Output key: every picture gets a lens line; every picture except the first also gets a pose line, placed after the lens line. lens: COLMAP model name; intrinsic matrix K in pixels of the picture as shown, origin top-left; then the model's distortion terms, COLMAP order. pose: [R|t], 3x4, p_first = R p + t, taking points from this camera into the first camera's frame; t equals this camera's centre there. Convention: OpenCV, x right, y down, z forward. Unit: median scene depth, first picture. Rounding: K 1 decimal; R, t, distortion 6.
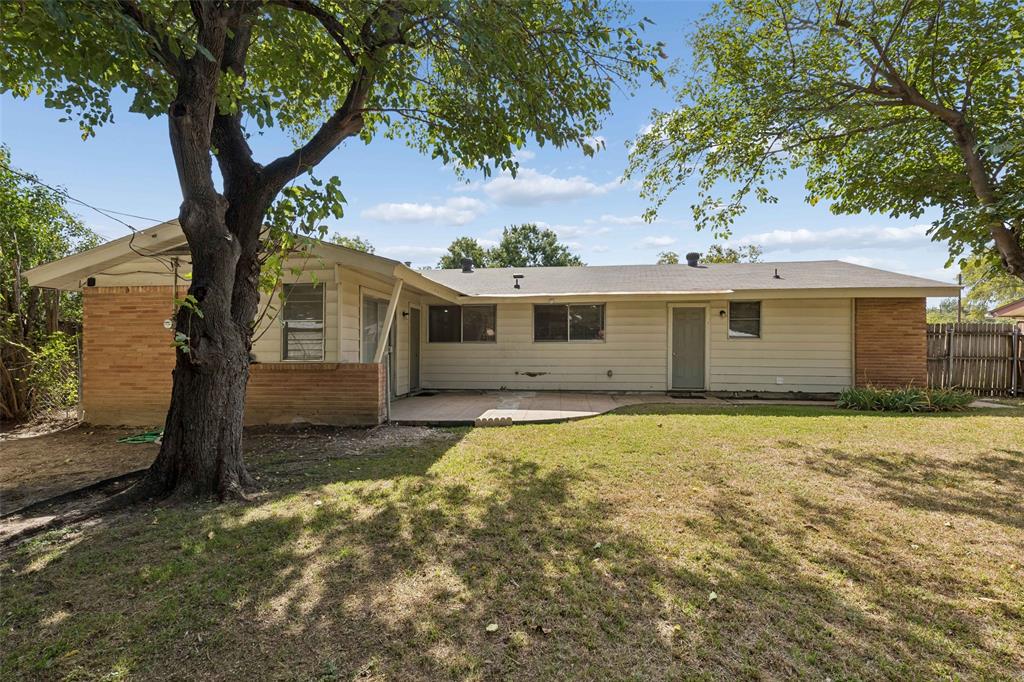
lens RADIAL K [[463.6, 0, 510.7], [0, 463.6, 338.0], [0, 0, 1]] dist [0.007009, -0.000090]
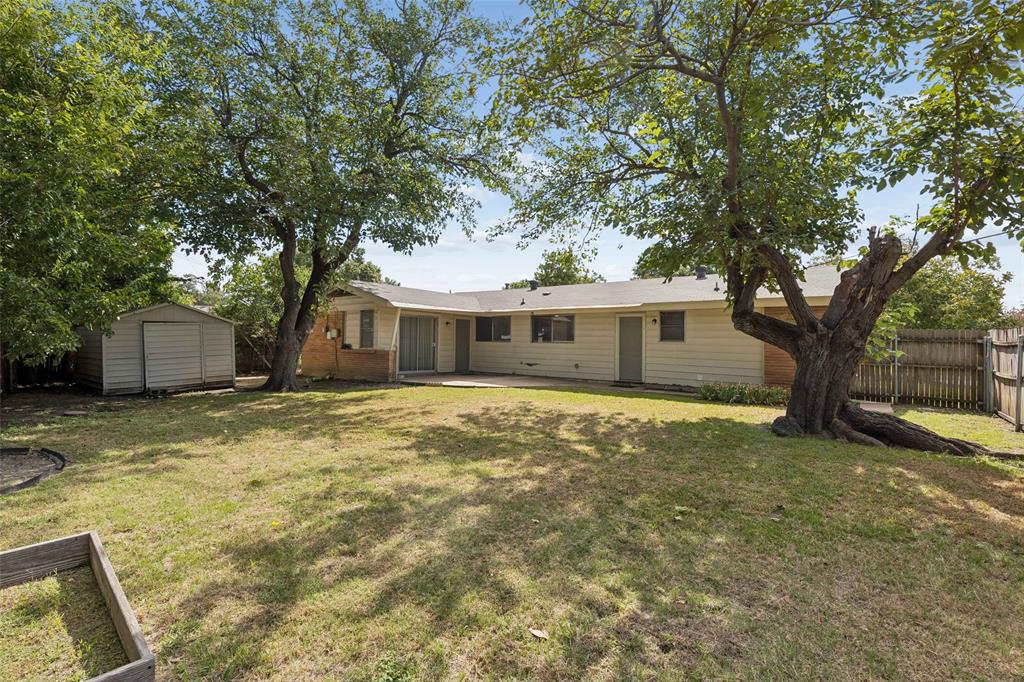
lens RADIAL K [[463.6, 0, 513.9], [0, 463.6, 339.3], [0, 0, 1]] dist [0.007009, -0.000090]
pose [[0.857200, 0.013340, -0.514811, 0.762305], [-0.012931, 0.999907, 0.004378, -0.005300], [0.514822, 0.002904, 0.857292, -0.260740]]
